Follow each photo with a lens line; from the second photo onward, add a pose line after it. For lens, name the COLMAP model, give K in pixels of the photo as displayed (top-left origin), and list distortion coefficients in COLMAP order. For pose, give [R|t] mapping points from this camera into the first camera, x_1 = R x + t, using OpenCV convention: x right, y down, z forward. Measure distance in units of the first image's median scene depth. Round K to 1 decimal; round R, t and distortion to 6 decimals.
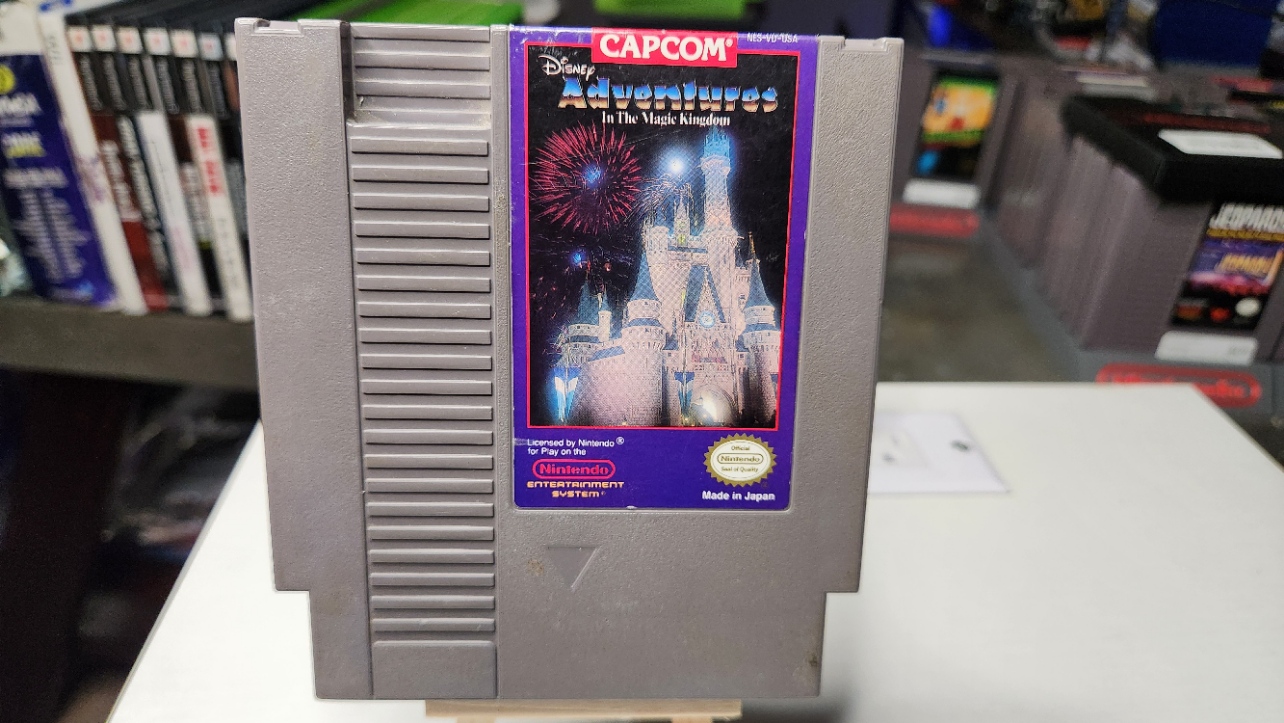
lens RADIAL K [[853.9, 0, 634.7], [0, 853.9, 357.0], [0, 0, 1]] dist [0.017871, -0.035786]
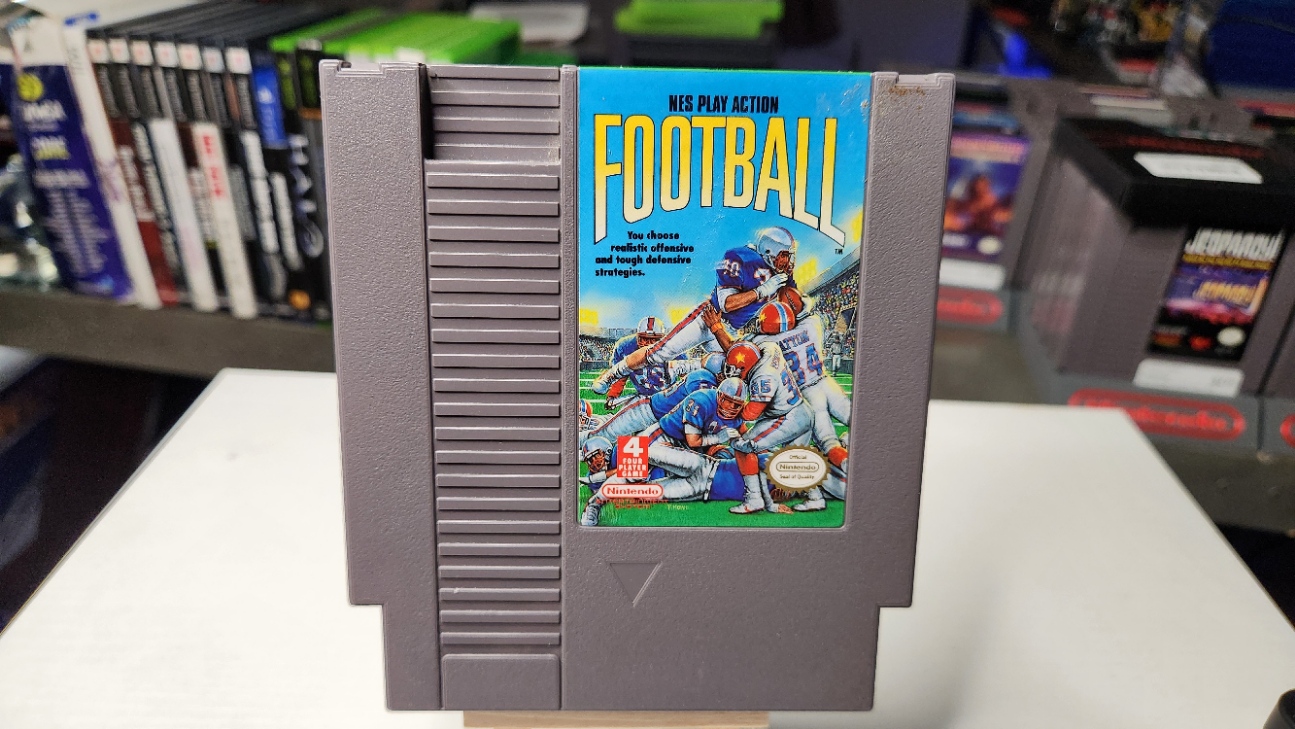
lens RADIAL K [[861.3, 0, 652.4], [0, 861.3, 360.8], [0, 0, 1]] dist [0.017871, -0.035786]
pose [[0.996188, 0.036826, -0.079076, 0.140992], [-0.038175, 0.999149, -0.015610, 0.009244], [0.078434, 0.018569, 0.996746, -0.025226]]
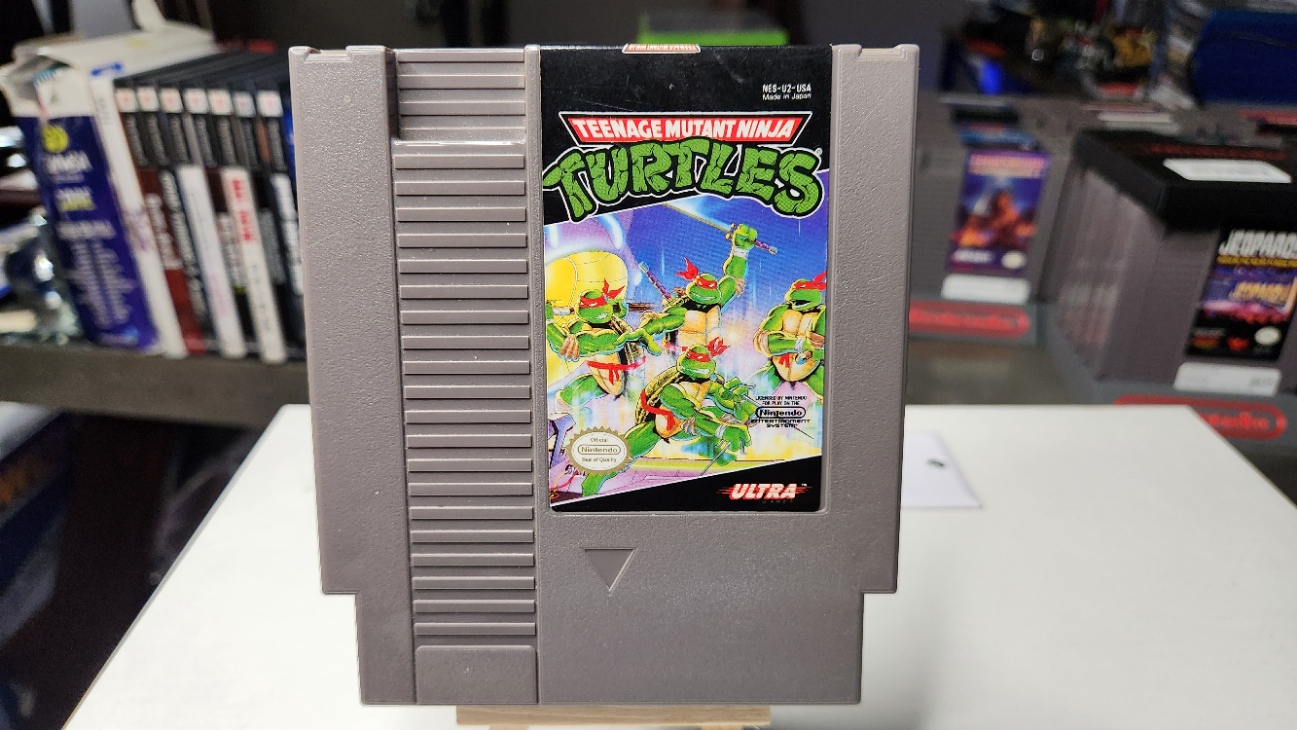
lens RADIAL K [[862.6, 0, 647.3], [0, 862.6, 366.2], [0, 0, 1]] dist [0.017871, -0.035786]
pose [[0.997975, -0.009484, -0.062902, 0.069844], [0.005576, 0.998059, -0.062019, 0.032985], [0.063368, 0.061543, 0.996091, -0.026972]]
